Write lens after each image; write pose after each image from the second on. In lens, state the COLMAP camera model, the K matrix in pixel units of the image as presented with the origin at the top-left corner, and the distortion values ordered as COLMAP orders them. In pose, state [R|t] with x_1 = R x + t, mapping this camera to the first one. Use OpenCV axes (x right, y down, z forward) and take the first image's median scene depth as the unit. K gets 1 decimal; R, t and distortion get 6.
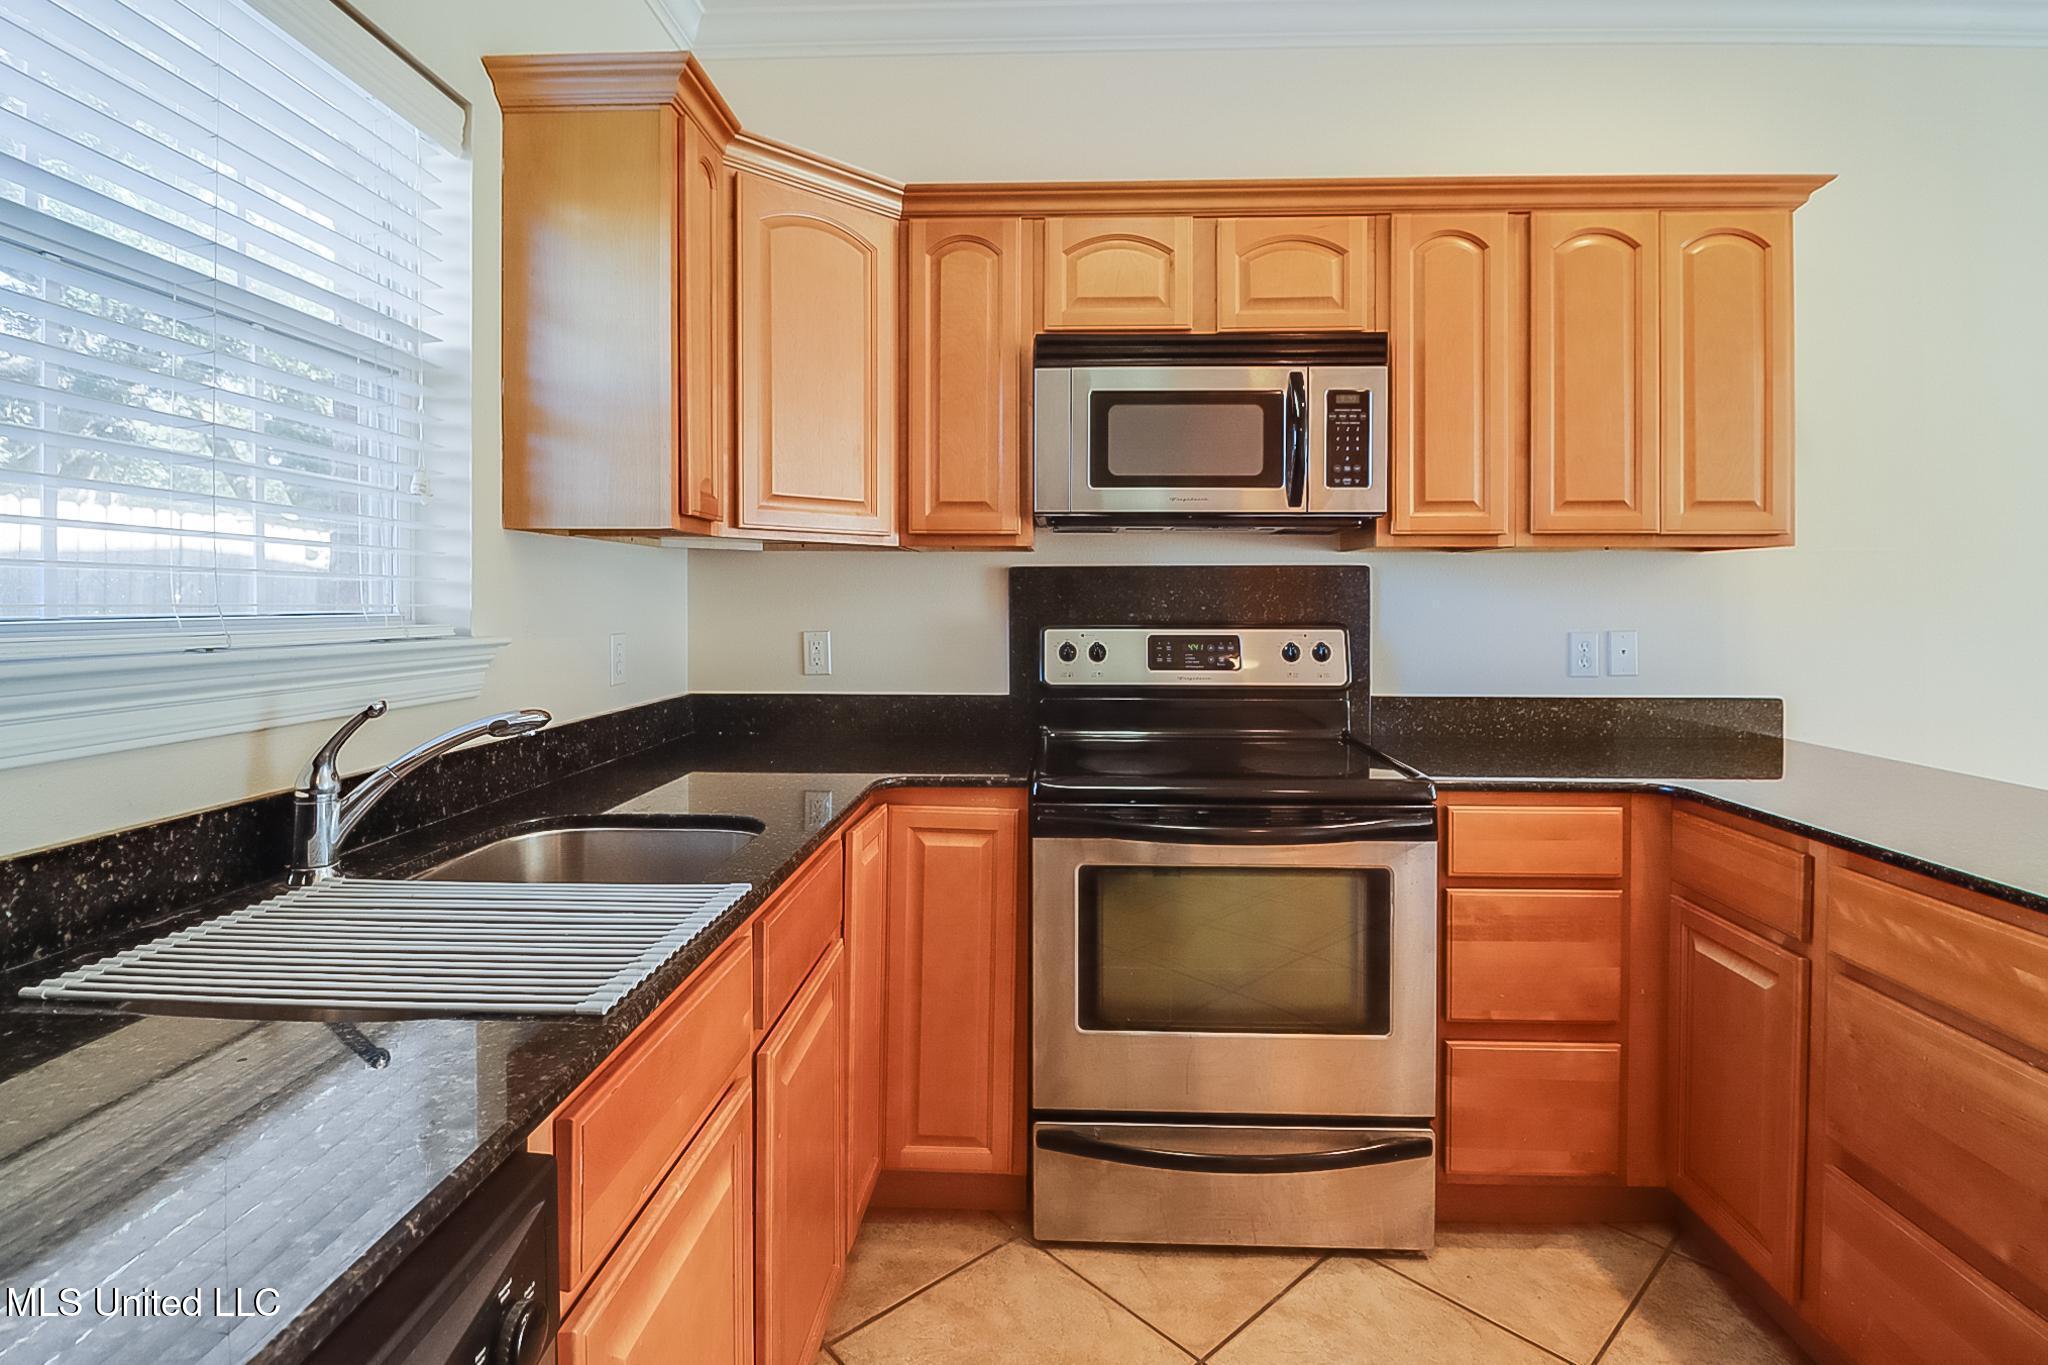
lens RADIAL K [[981.7, 0, 1026.8], [0, 981.7, 602.3], [0, 0, 1]] dist [-0.004590, -0.000520]
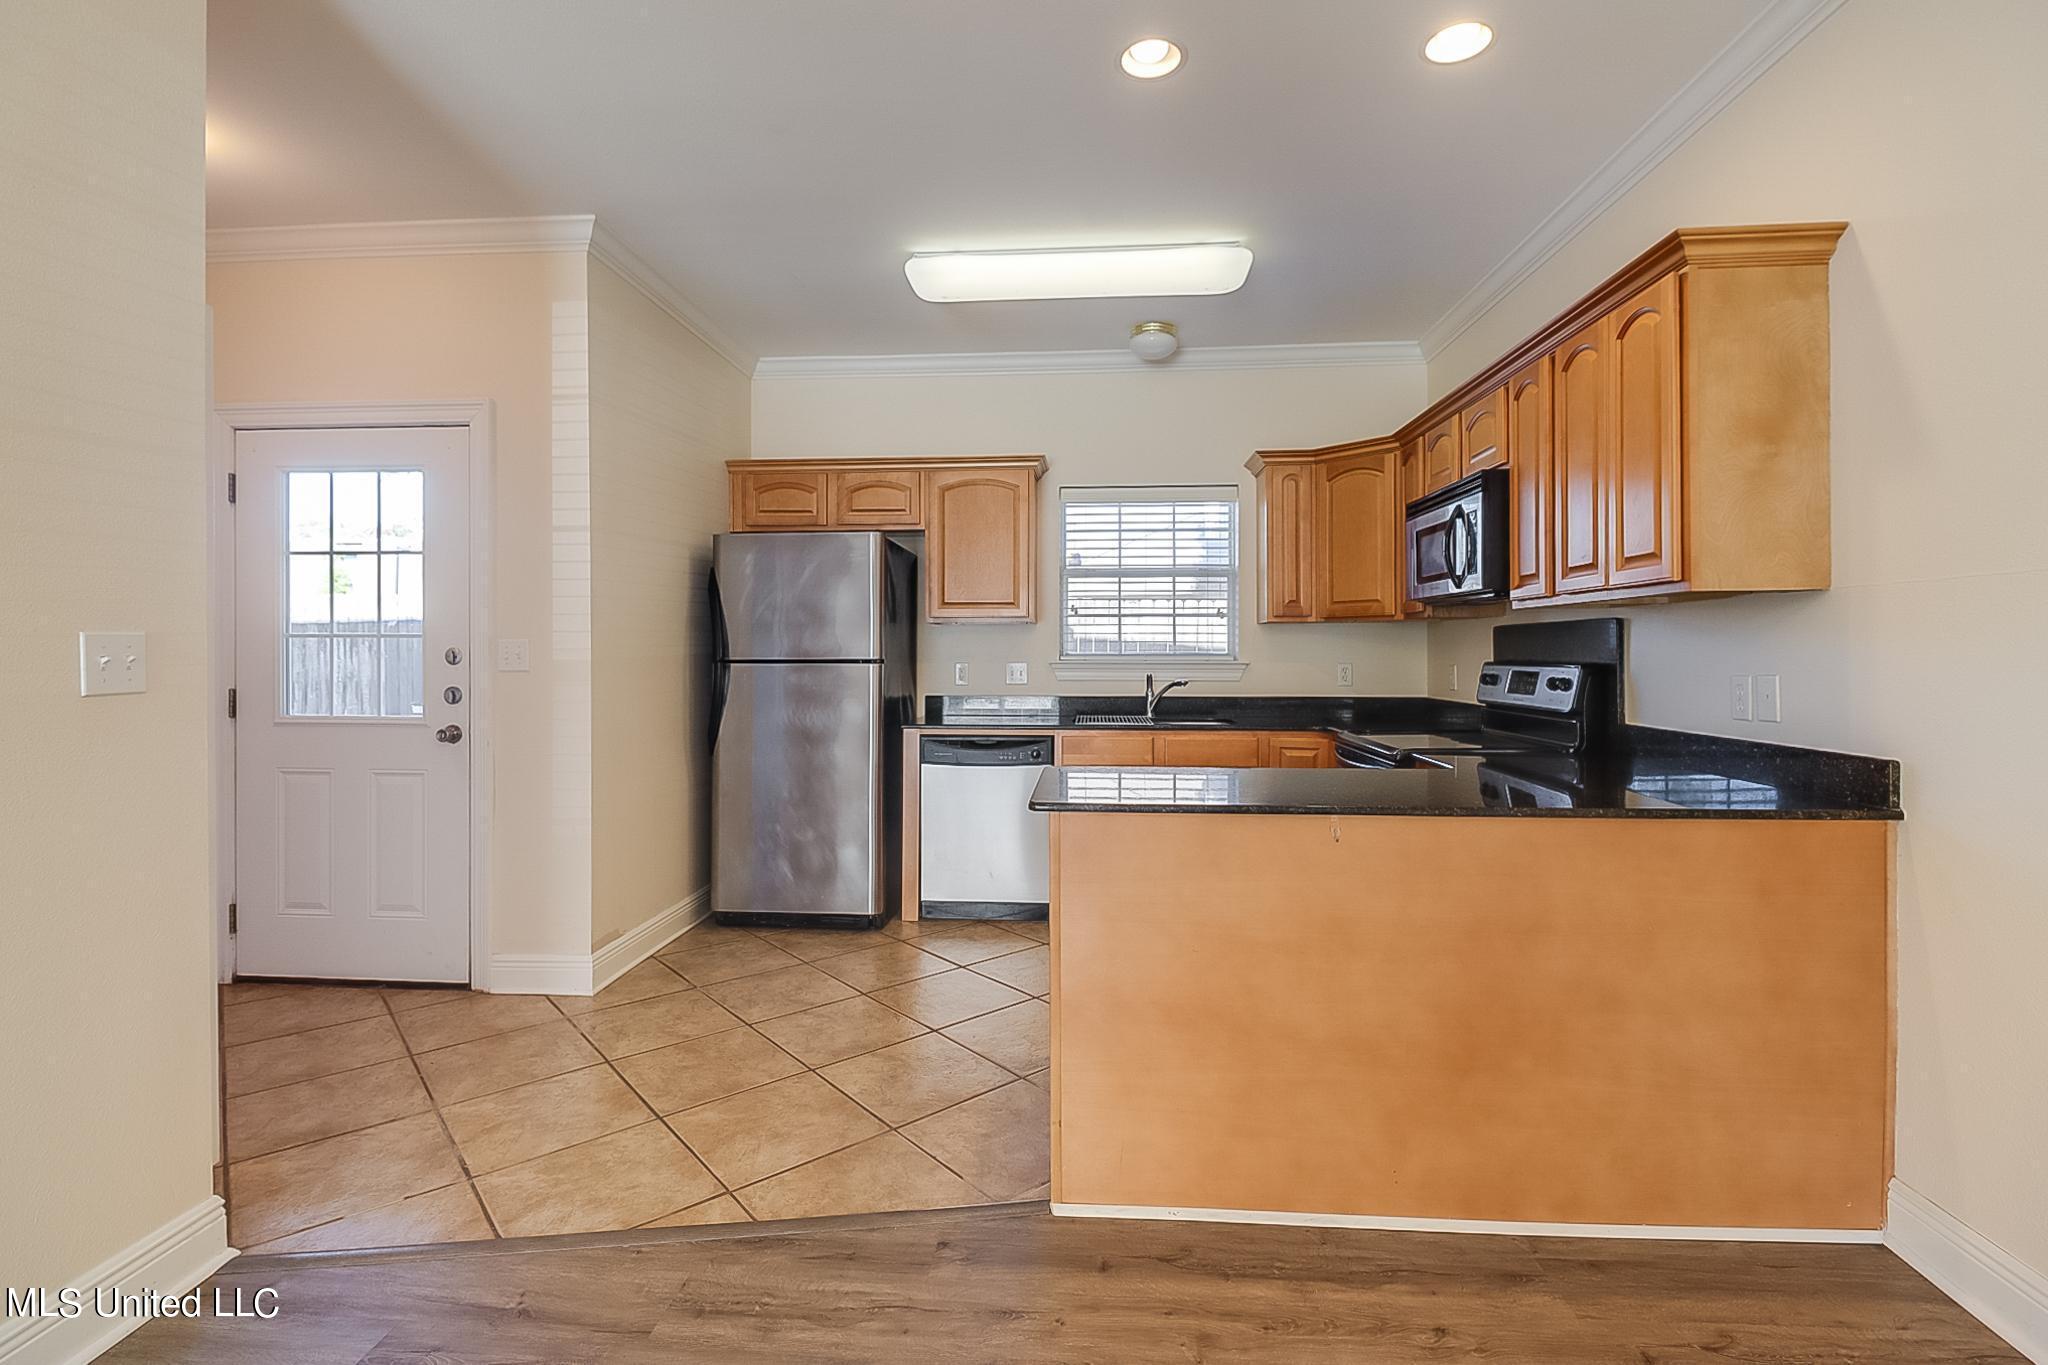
lens RADIAL K [[967.4, 0, 1025.2], [0, 967.4, 659.6], [0, 0, 1]] dist [-0.001552, -0.008707]
pose [[-0.043211, 0.006750, -0.999043, 1.873775], [-0.001026, 0.999976, 0.006800, 0.009400], [0.999065, 0.001319, -0.043203, 0.357480]]
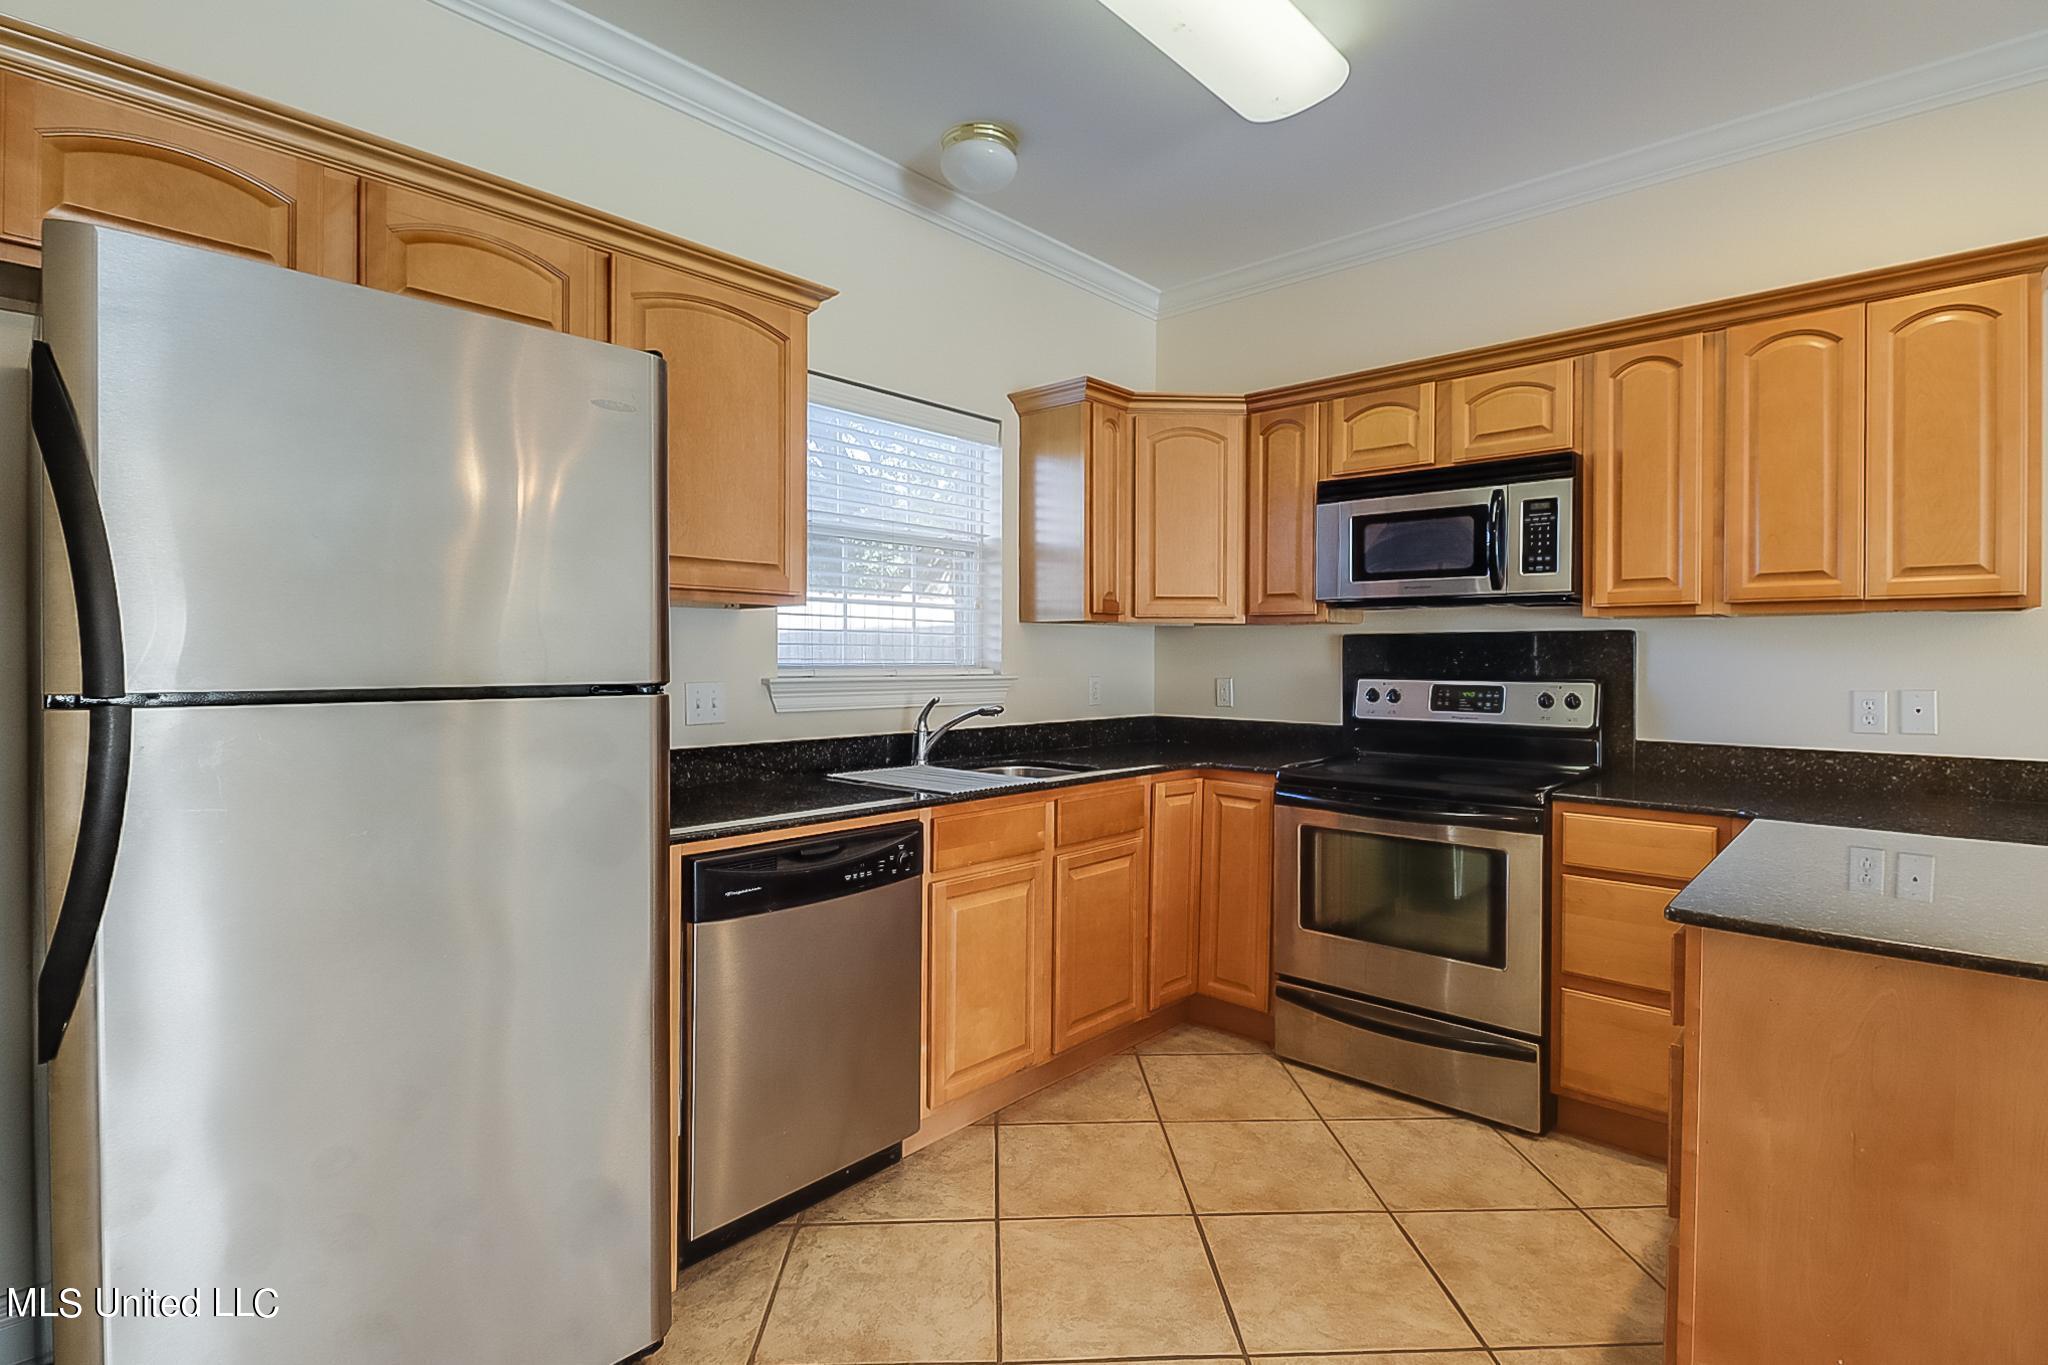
lens RADIAL K [[967.4, 0, 1025.2], [0, 967.4, 659.6], [0, 0, 1]] dist [-0.001552, -0.008707]
pose [[0.761341, 0.004200, -0.648337, 0.631146], [-0.003670, 0.999991, 0.002168, -0.001835], [0.648341, 0.000729, 0.761350, -0.421127]]
